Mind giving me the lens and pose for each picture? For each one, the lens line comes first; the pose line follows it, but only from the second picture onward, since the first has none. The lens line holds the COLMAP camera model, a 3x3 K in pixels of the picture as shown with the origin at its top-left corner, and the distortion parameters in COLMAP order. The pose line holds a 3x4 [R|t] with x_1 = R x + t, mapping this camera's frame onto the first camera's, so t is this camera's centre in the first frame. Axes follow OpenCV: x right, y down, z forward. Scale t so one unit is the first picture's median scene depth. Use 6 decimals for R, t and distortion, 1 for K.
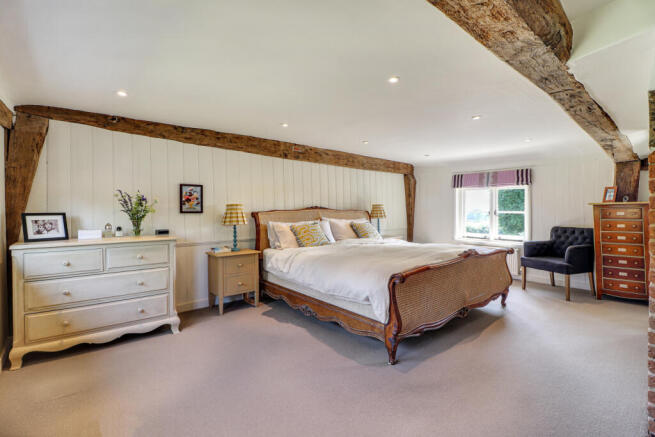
lens RADIAL K [[319.9, 0, 329.2], [0, 319.9, 210.4], [0, 0, 1]] dist [0.000306, 0.000059]
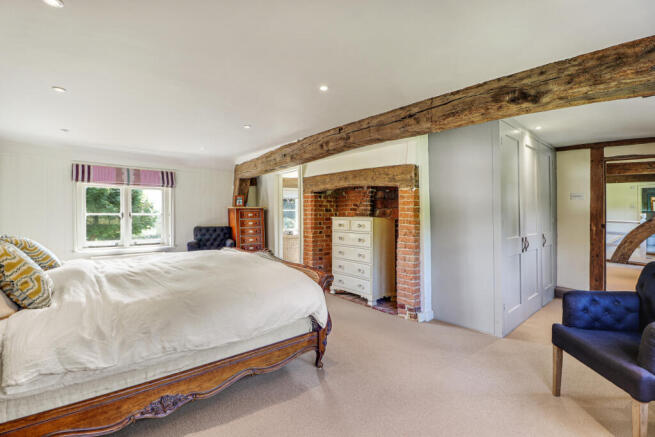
lens RADIAL K [[319.9, 0, 329.2], [0, 319.9, 210.4], [0, 0, 1]] dist [0.000306, 0.000059]
pose [[-0.010559, 0.005401, 0.999930, -0.409510], [0.000152, 0.999985, -0.005400, -0.001077], [-0.999944, 0.000095, -0.010559, 0.506930]]
